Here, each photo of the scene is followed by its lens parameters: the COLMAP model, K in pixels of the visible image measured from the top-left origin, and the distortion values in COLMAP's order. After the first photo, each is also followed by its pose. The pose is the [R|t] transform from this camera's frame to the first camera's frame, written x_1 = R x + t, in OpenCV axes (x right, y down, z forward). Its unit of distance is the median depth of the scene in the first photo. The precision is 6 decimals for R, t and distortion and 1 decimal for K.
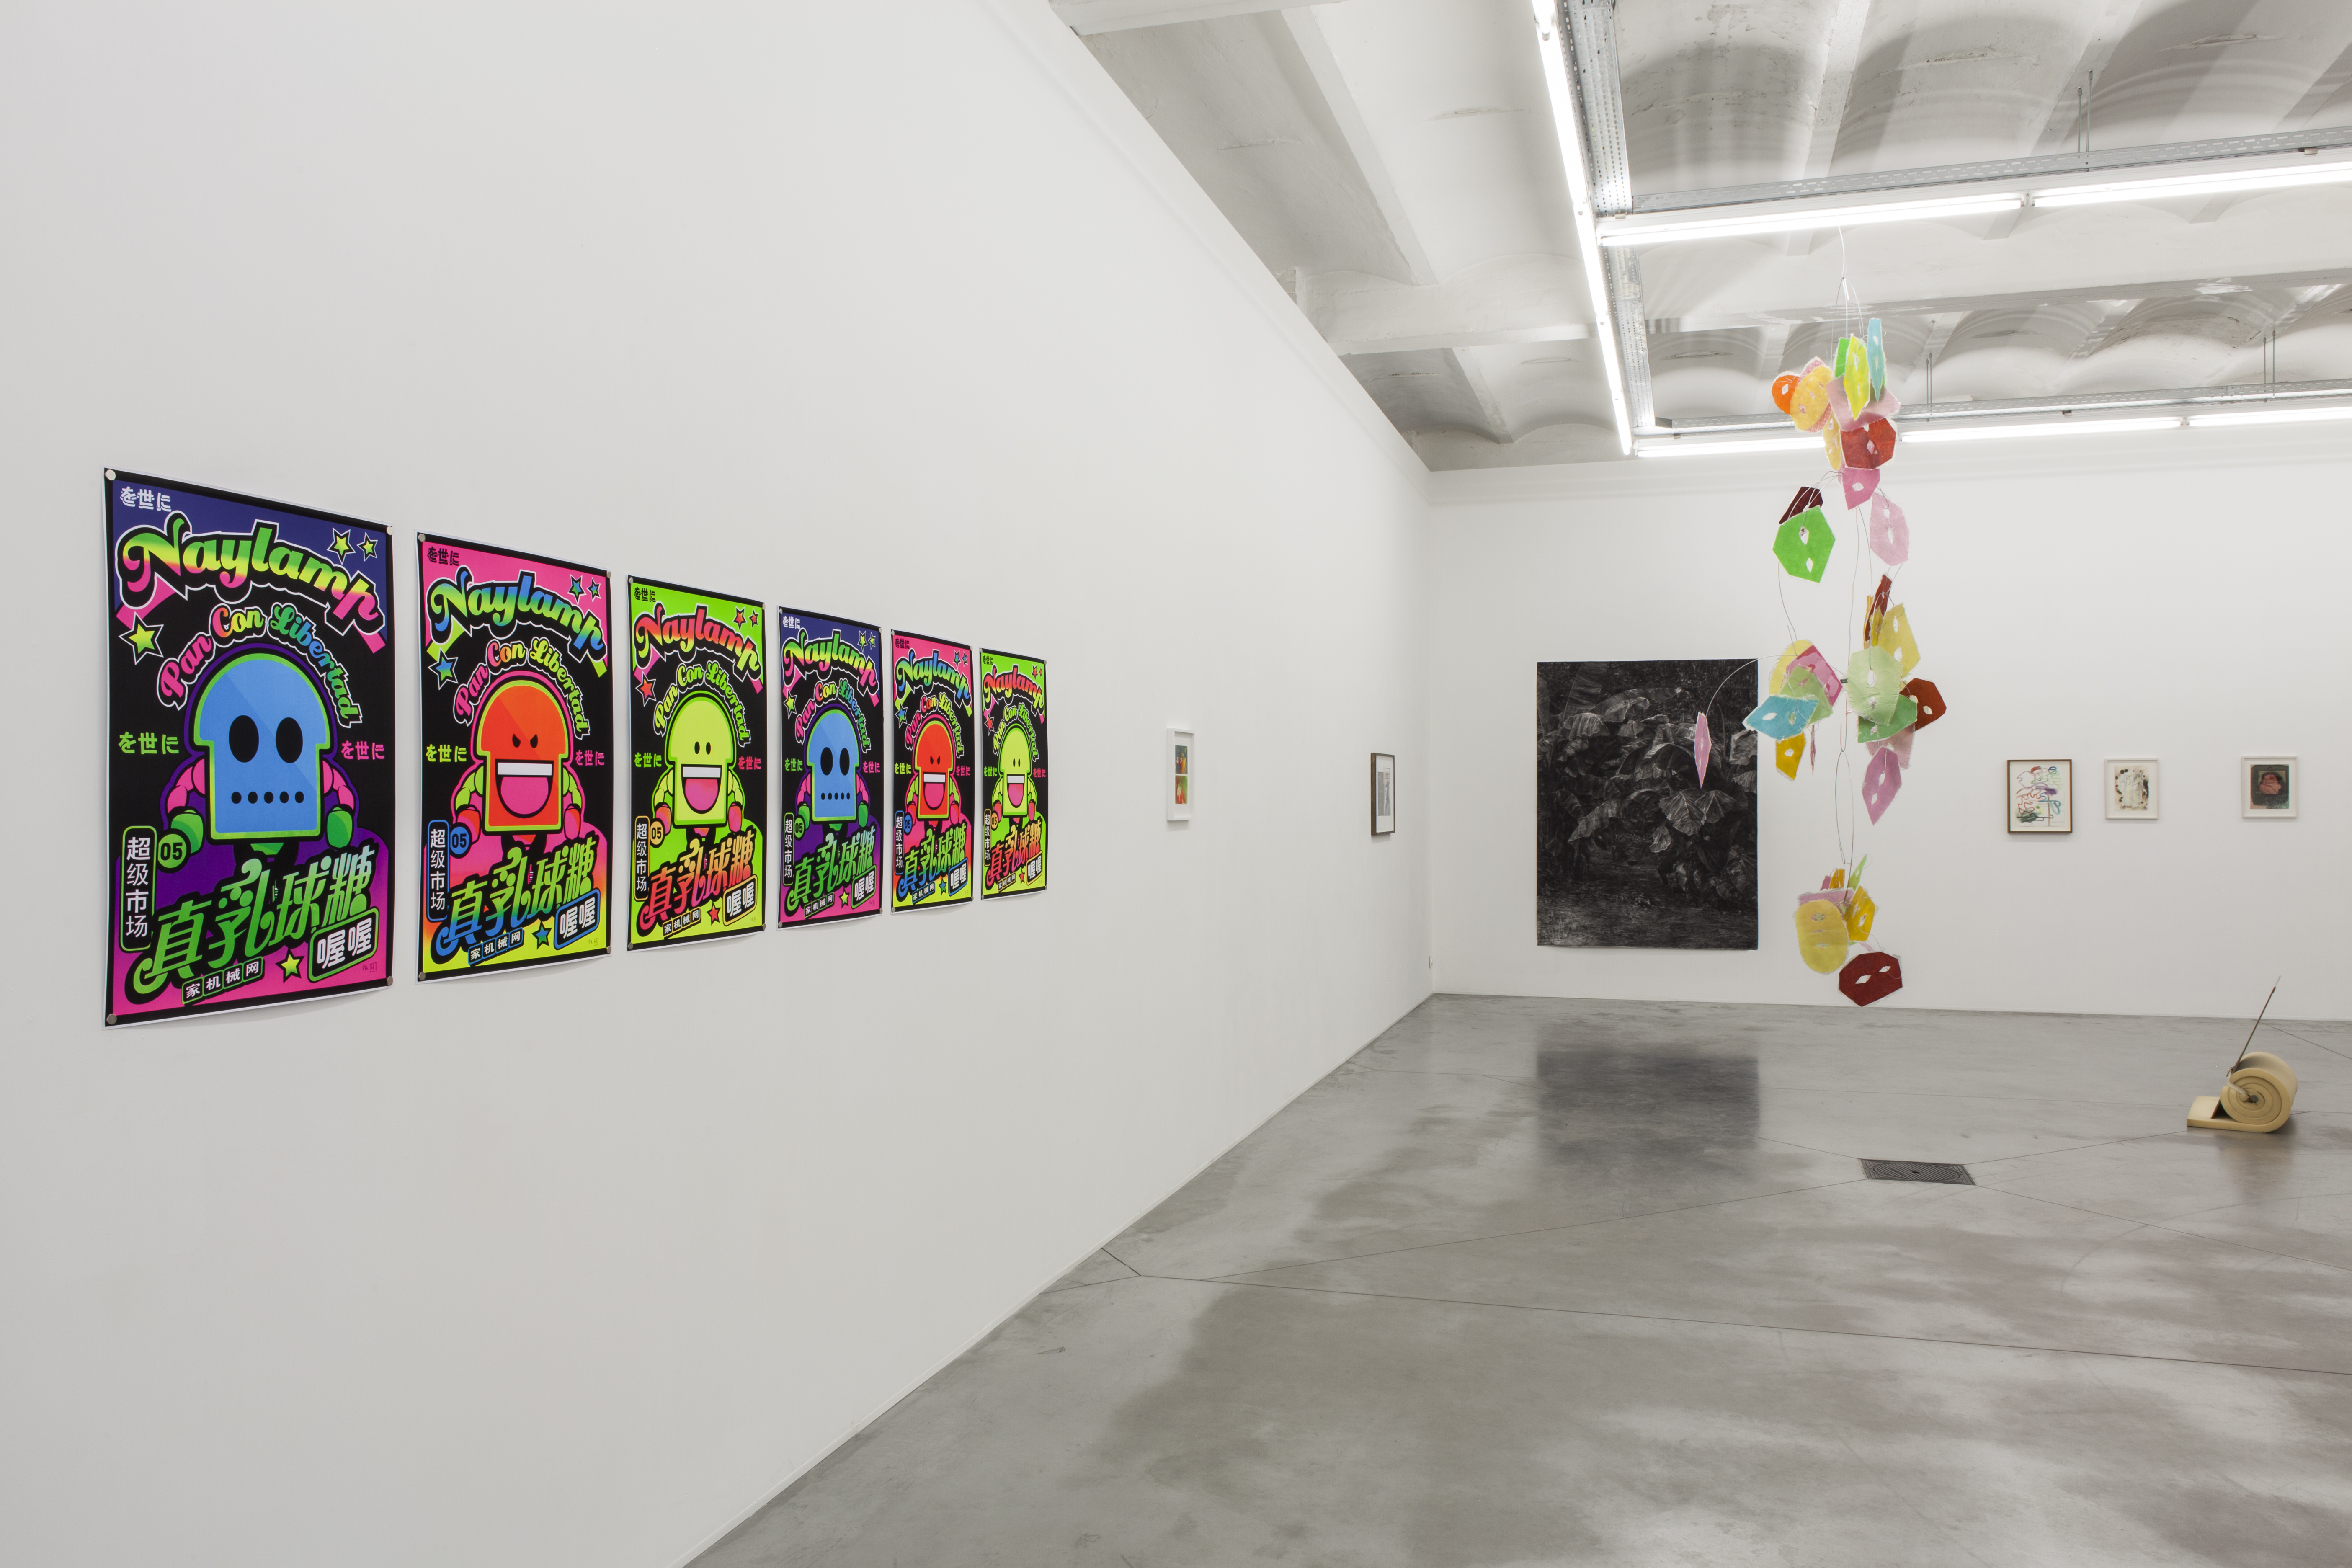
lens RADIAL K [[1726.1, 0, 1176.0], [0, 1726.1, 784.0], [0, 0, 1]] dist [-0.011568, 0.000990]
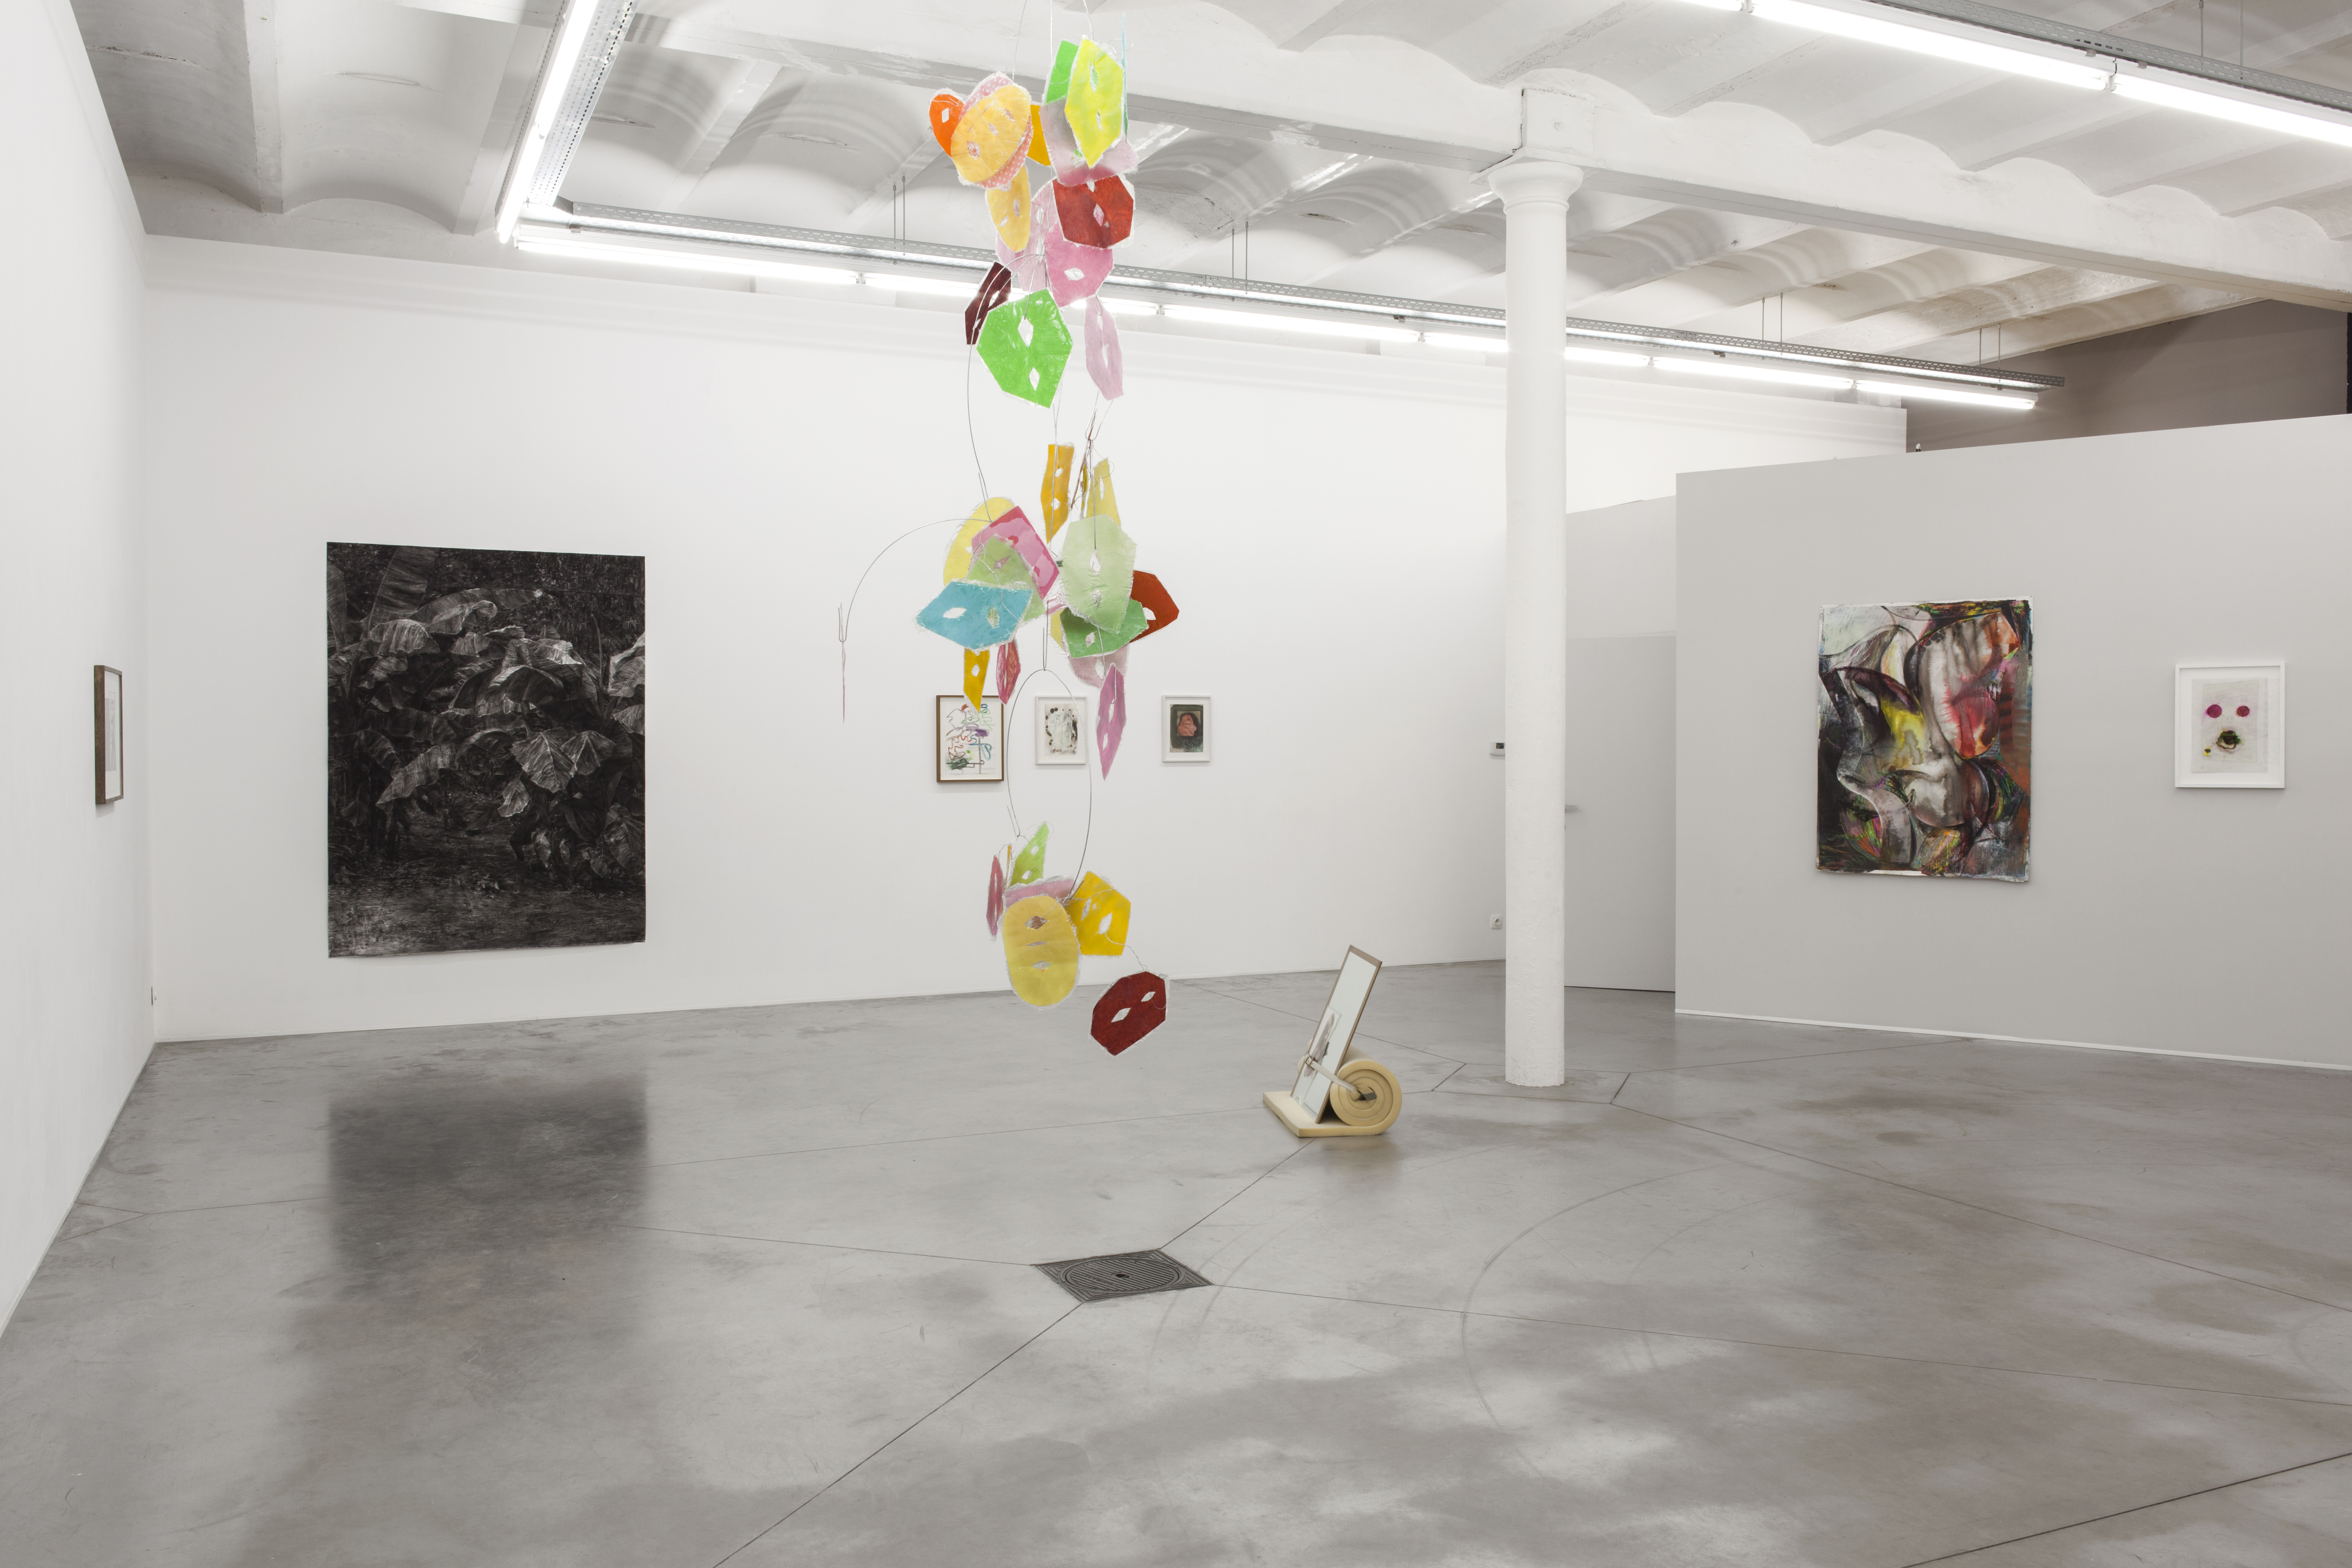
lens RADIAL K [[1864.6, 0, 1186.8], [0, 1864.6, 756.0], [0, 0, 1]] dist [0.005755, -0.001381]
pose [[0.746499, -0.006654, 0.665353, -0.041130], [-0.003809, 0.999891, 0.014272, 0.002924], [-0.665376, -0.013188, 0.746392, 0.326528]]
